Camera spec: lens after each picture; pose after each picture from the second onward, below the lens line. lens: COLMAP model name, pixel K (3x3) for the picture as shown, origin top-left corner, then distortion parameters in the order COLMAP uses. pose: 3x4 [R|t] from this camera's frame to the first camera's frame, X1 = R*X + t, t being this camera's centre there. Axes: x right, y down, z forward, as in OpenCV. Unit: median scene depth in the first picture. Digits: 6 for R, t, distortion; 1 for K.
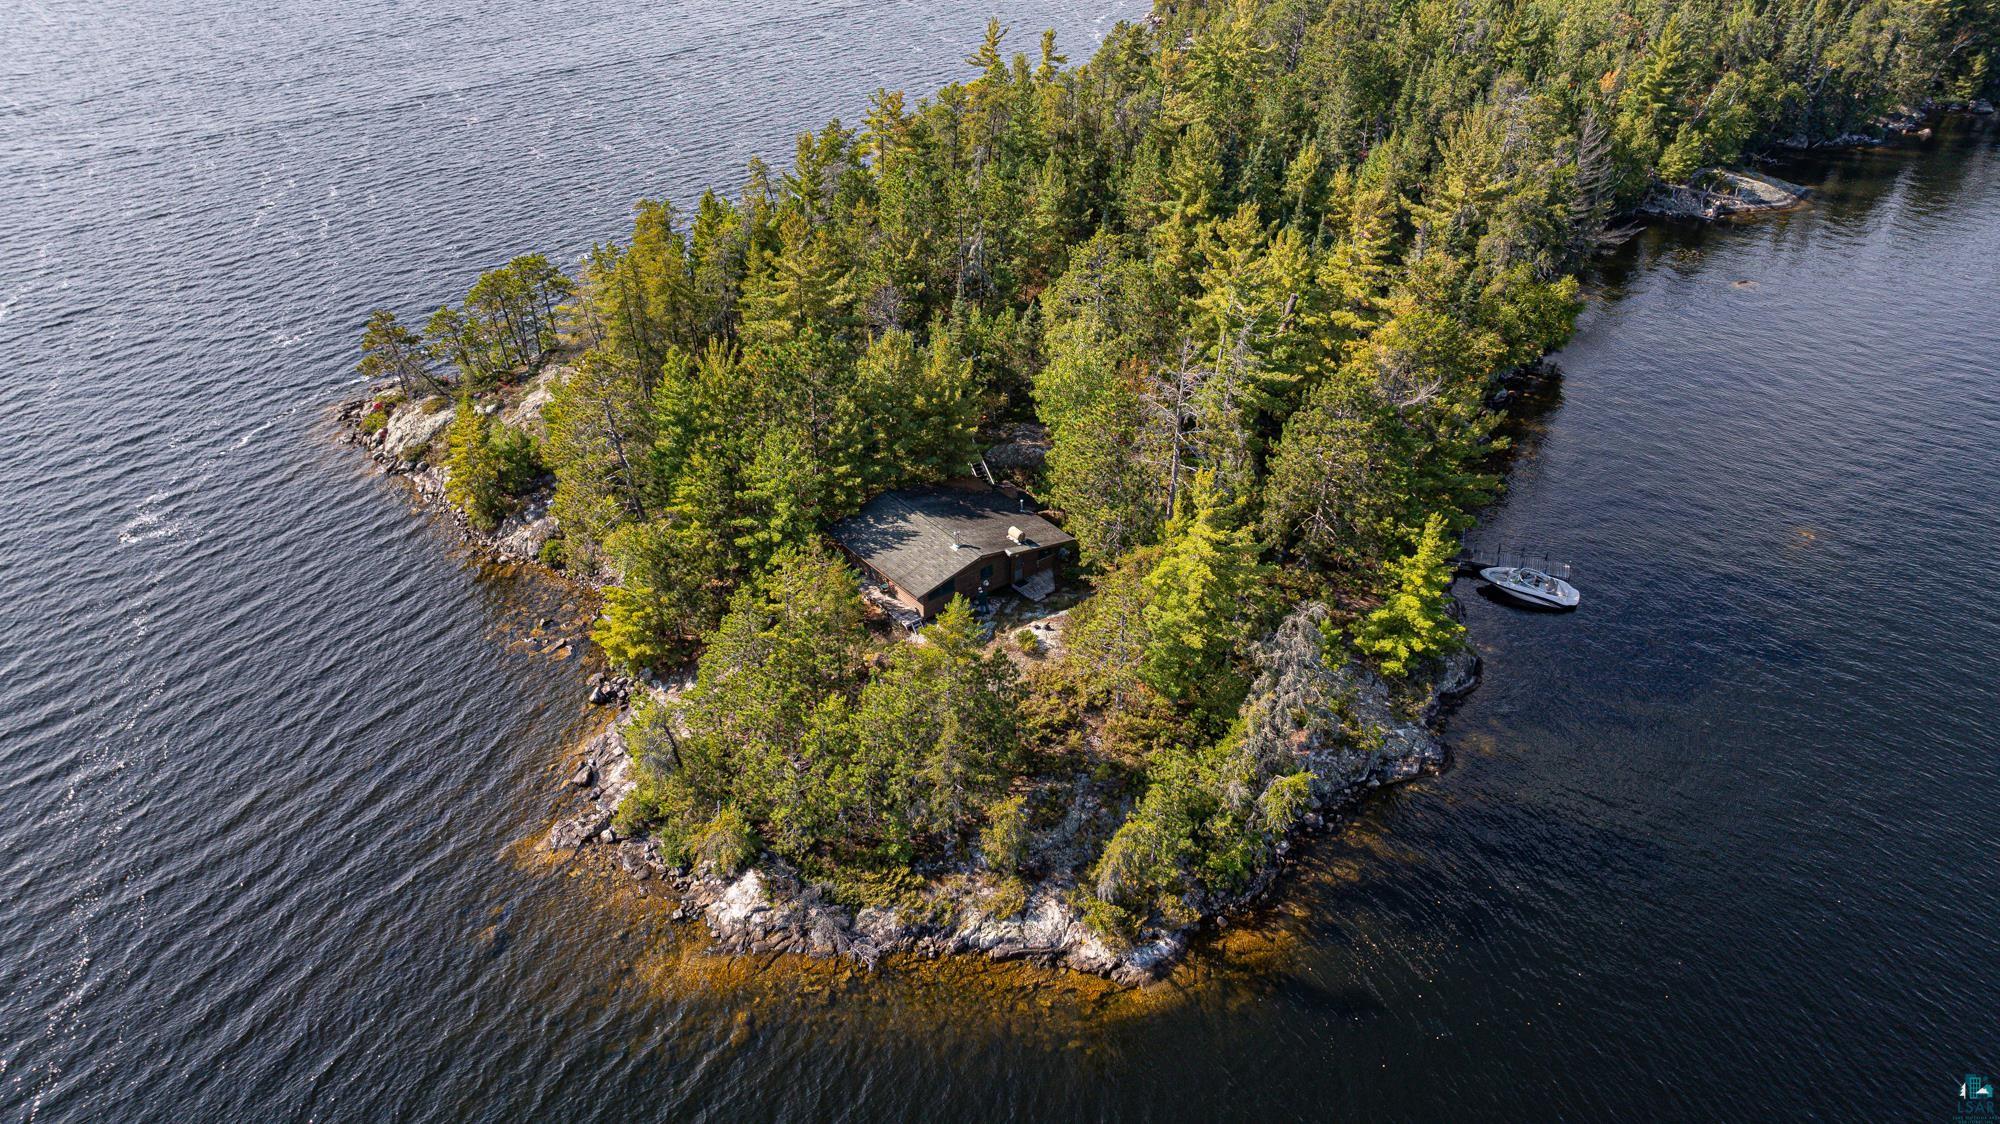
lens RADIAL K [[1403.5, 0, 1006.3], [0, 1403.5, 548.3], [0, 0, 1]] dist [-0.035453, 0.038752]
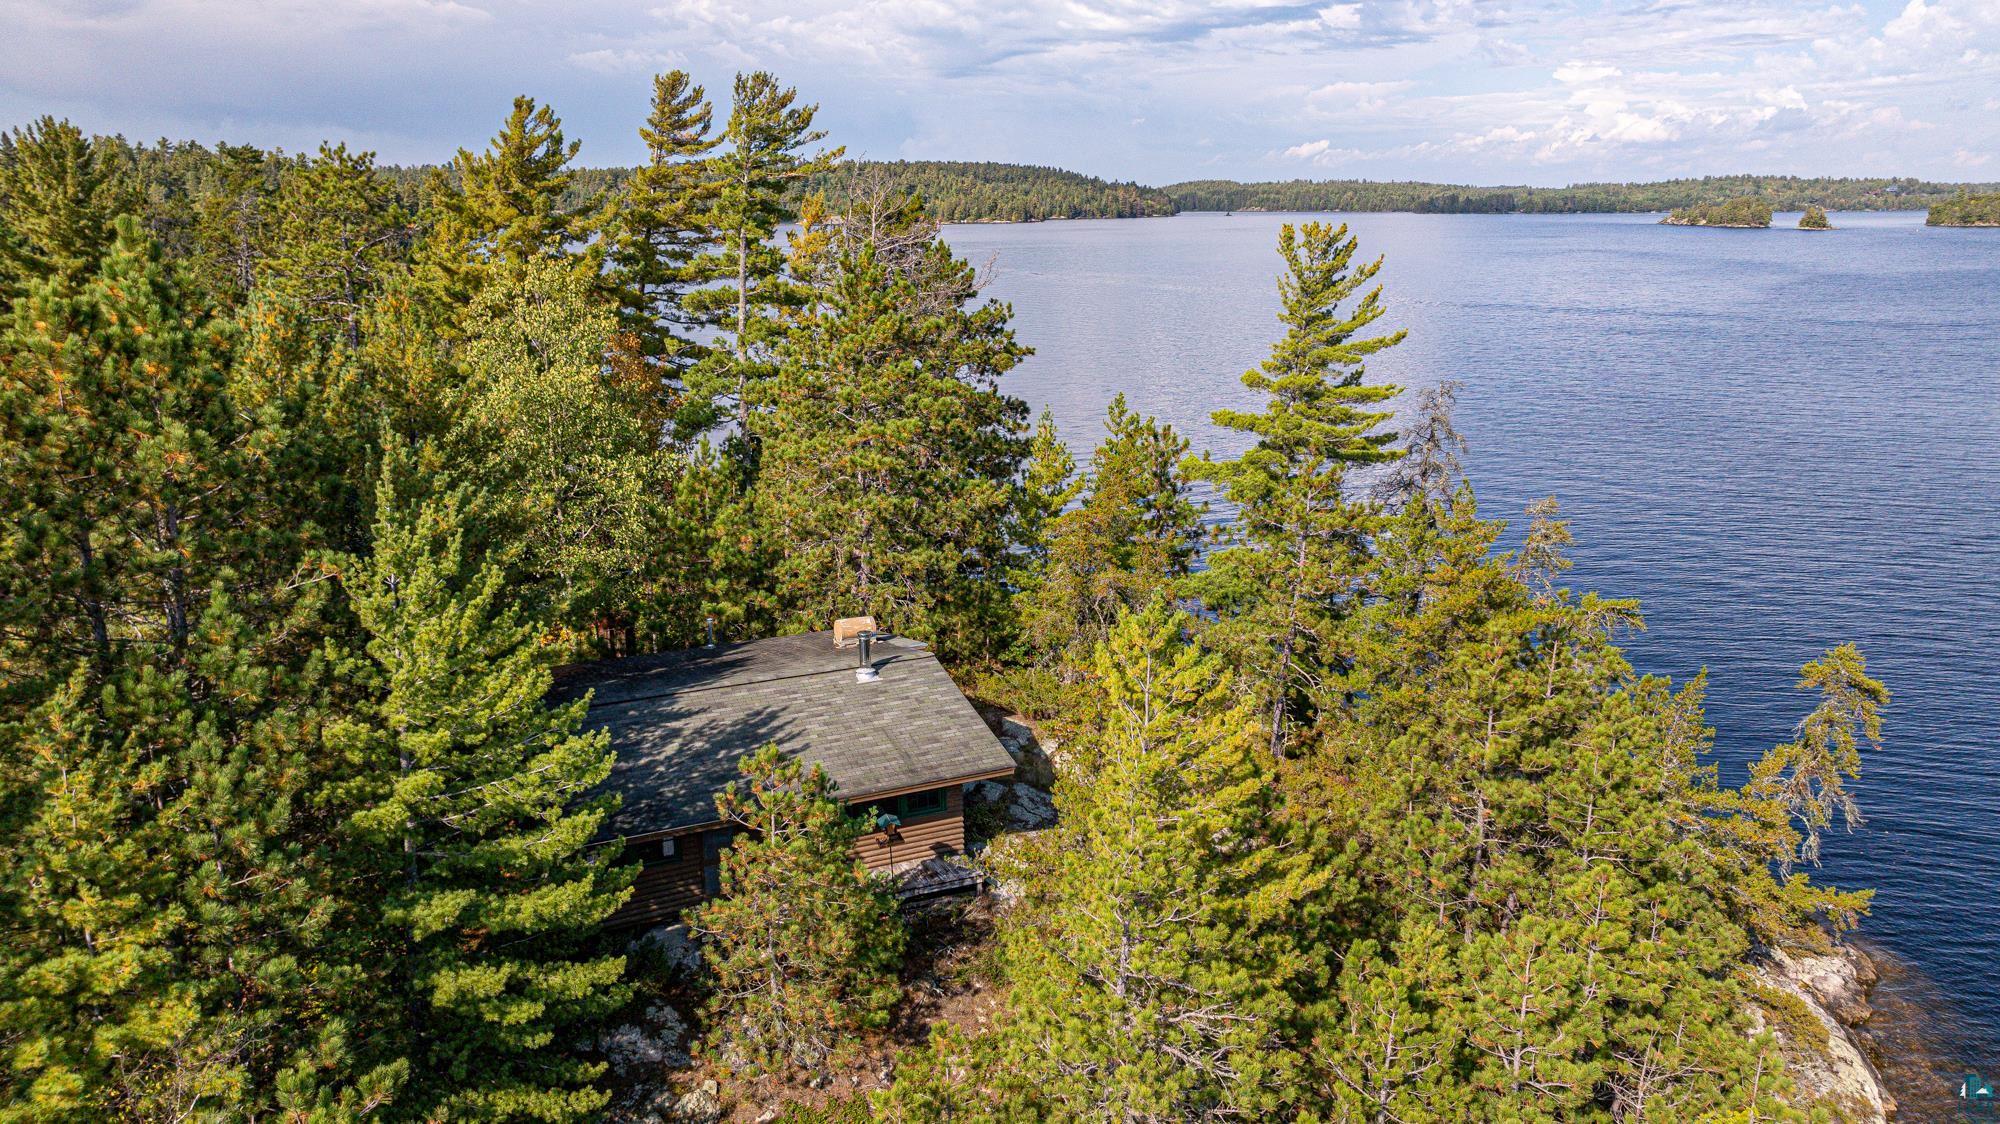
lens RADIAL K [[1403.5, 0, 1006.1], [0, 1403.5, 571.5], [0, 0, 1]] dist [-0.035453, 0.038752]
pose [[0.244891, -0.246587, 0.937669, -0.394650], [0.515889, 0.851986, 0.089320, -0.041825], [-0.820906, 0.461859, 0.335855, 0.842996]]
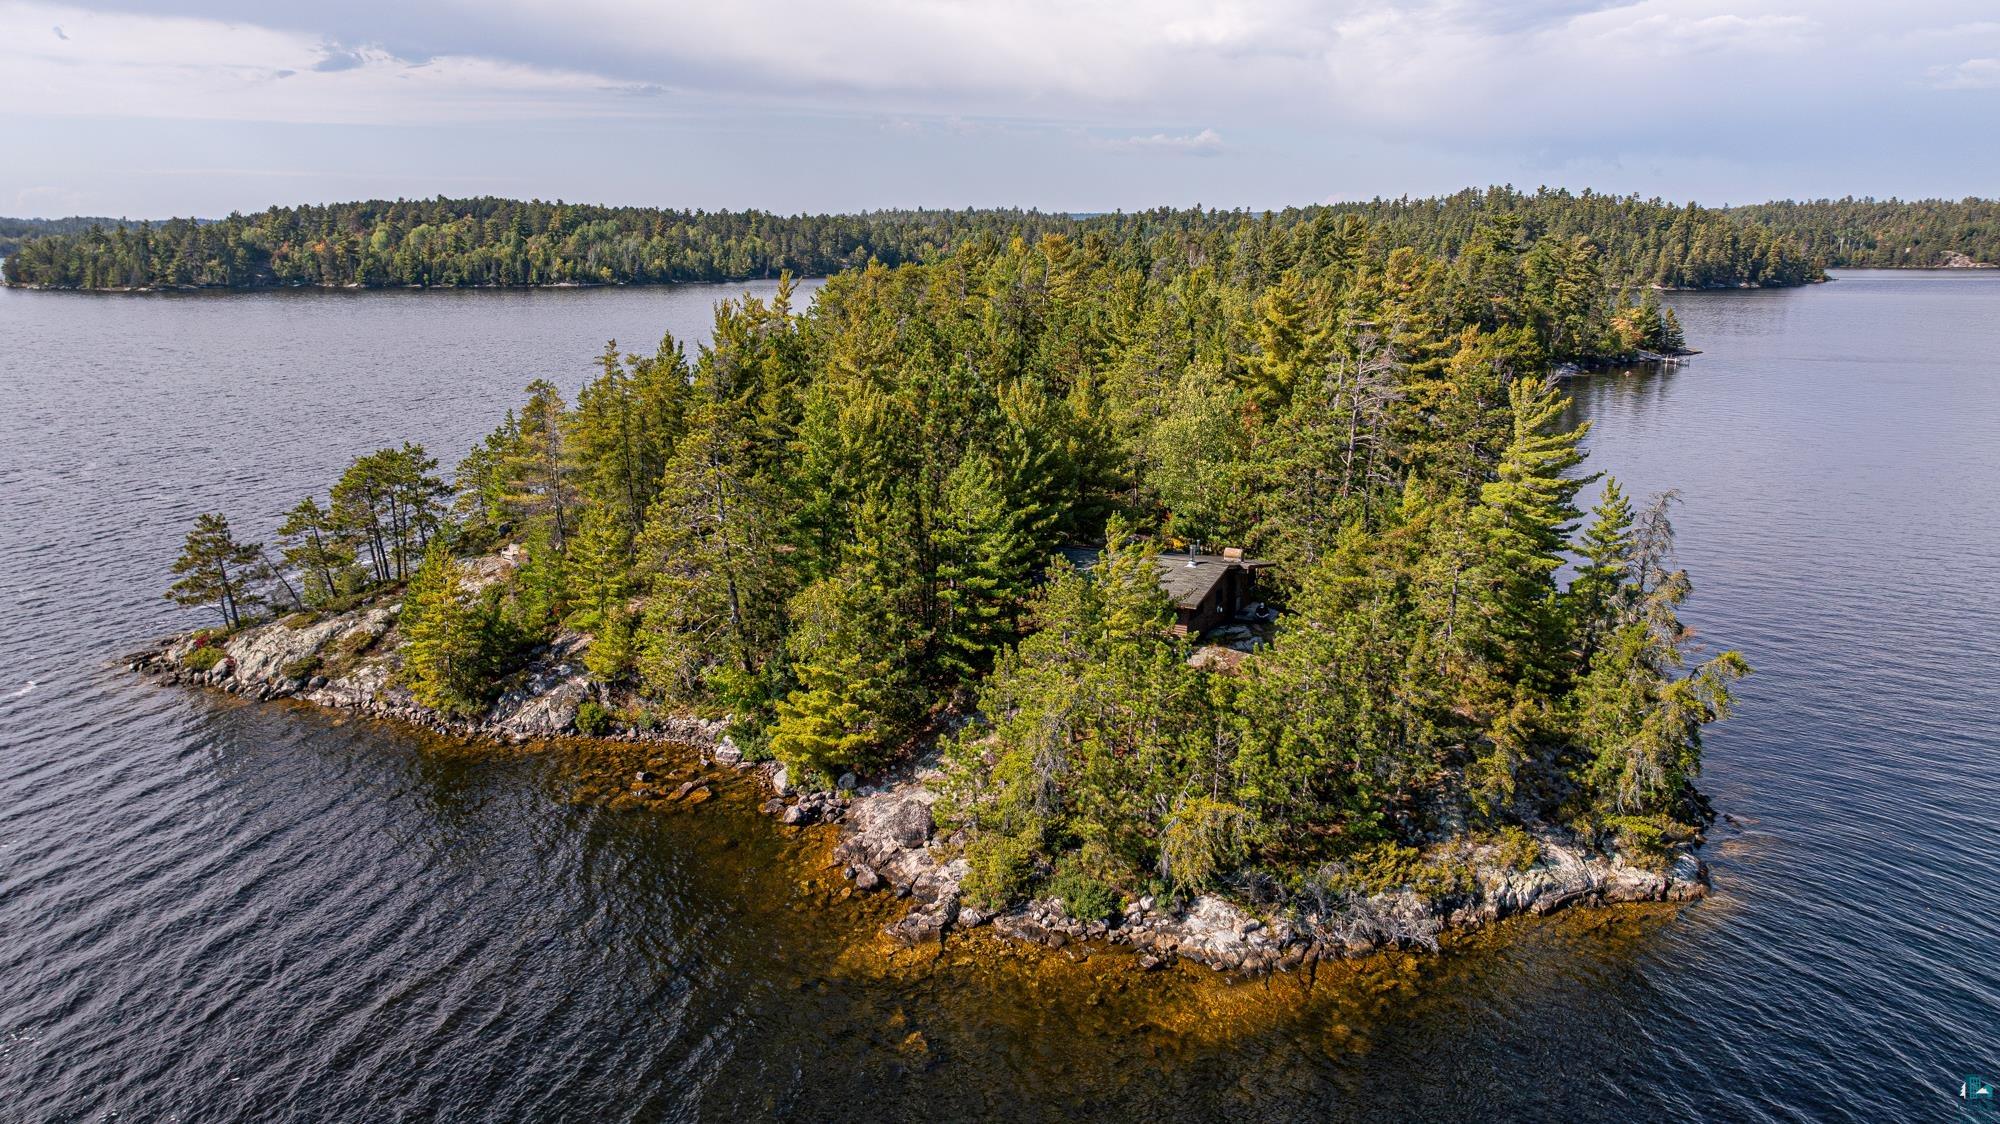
lens RADIAL K [[1403.5, 0, 1007.5], [0, 1403.5, 556.8], [0, 0, 1]] dist [-0.035453, 0.038752]
pose [[0.916503, -0.086999, 0.390452, -0.493712], [0.209483, 0.935909, -0.283181, 0.222384], [-0.340791, 0.341329, 0.875988, 0.278582]]
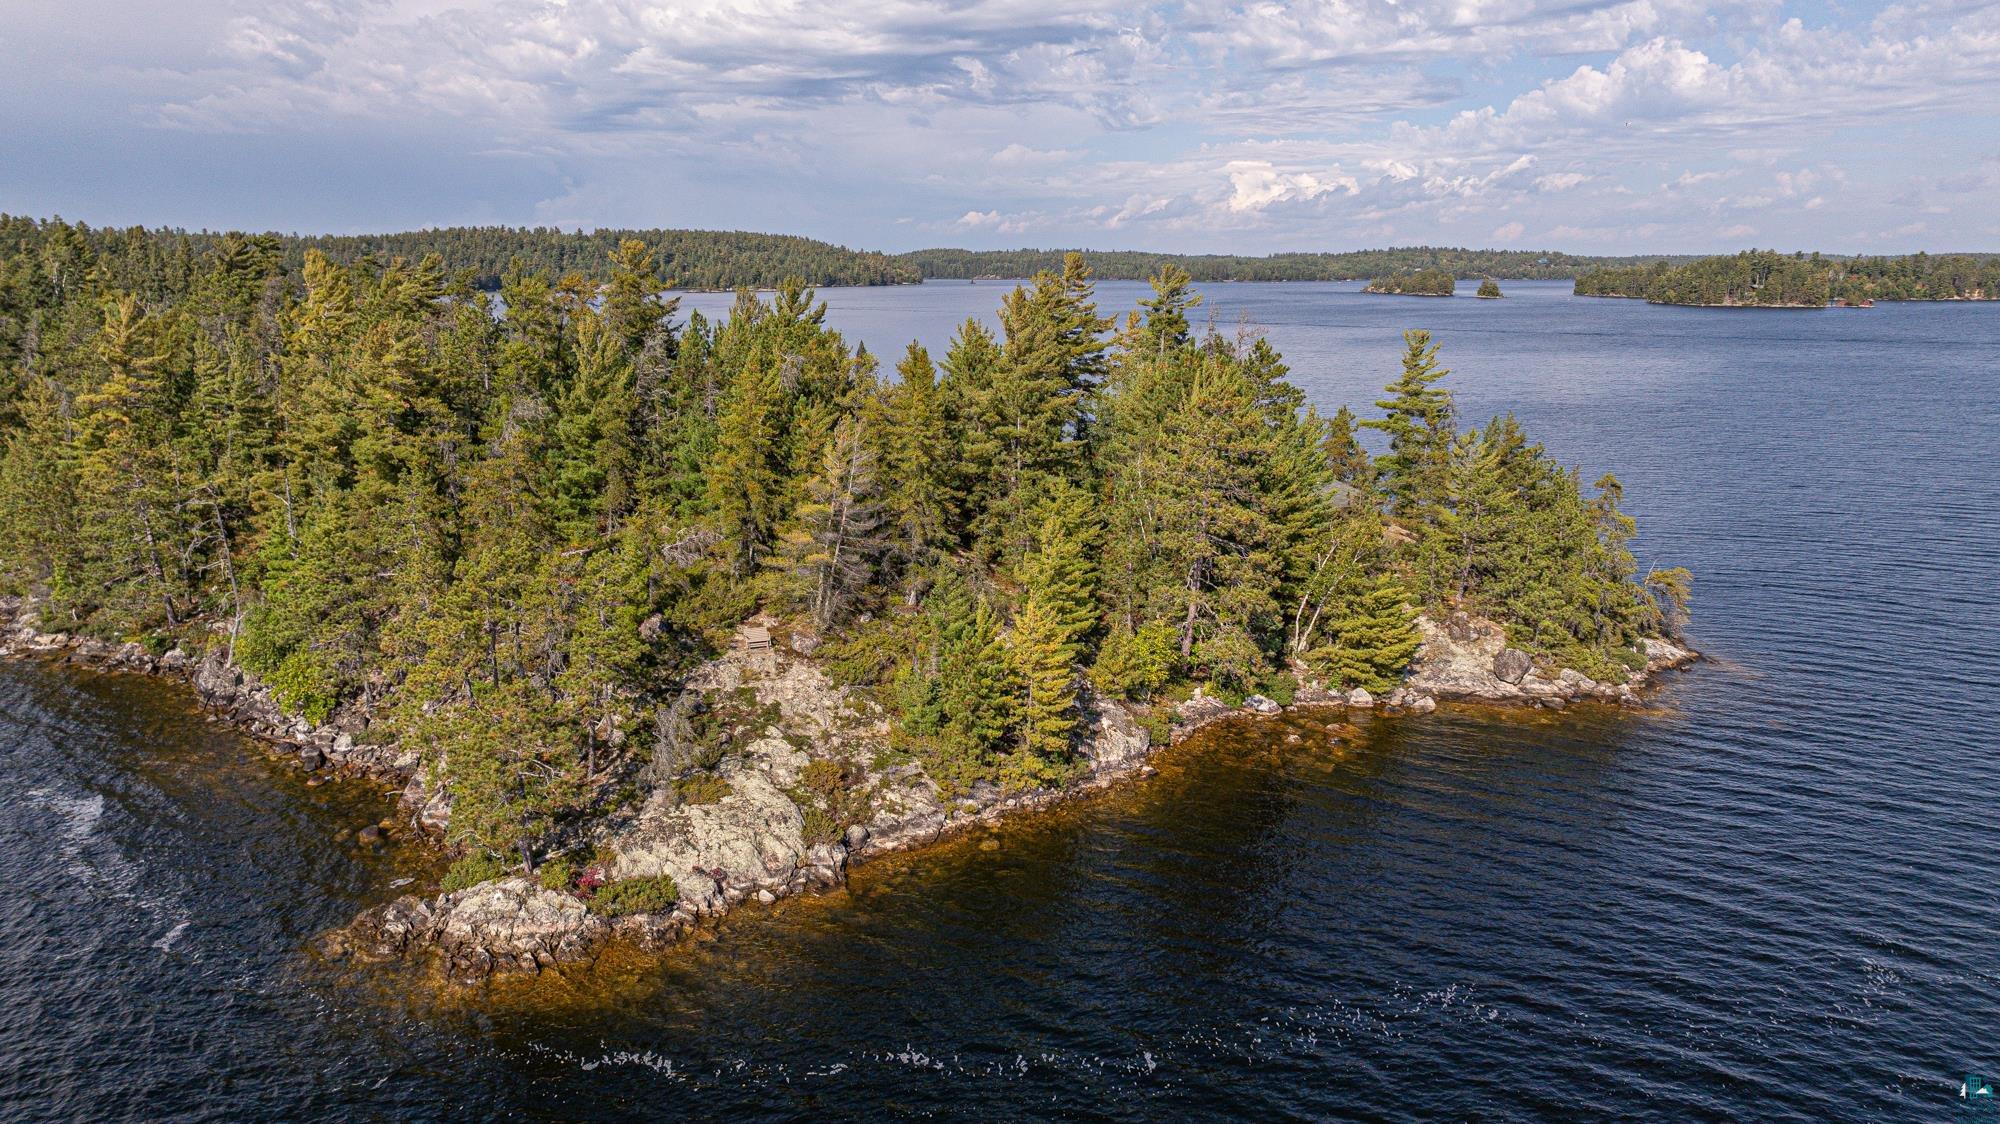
lens RADIAL K [[1403.5, 0, 1001.4], [0, 1403.5, 566.8], [0, 0, 1]] dist [-0.035453, 0.038752]
pose [[0.057355, -0.207094, 0.976638, -1.236025], [0.527605, 0.836771, 0.146451, -0.260888], [-0.847552, 0.506879, 0.157257, 1.103885]]
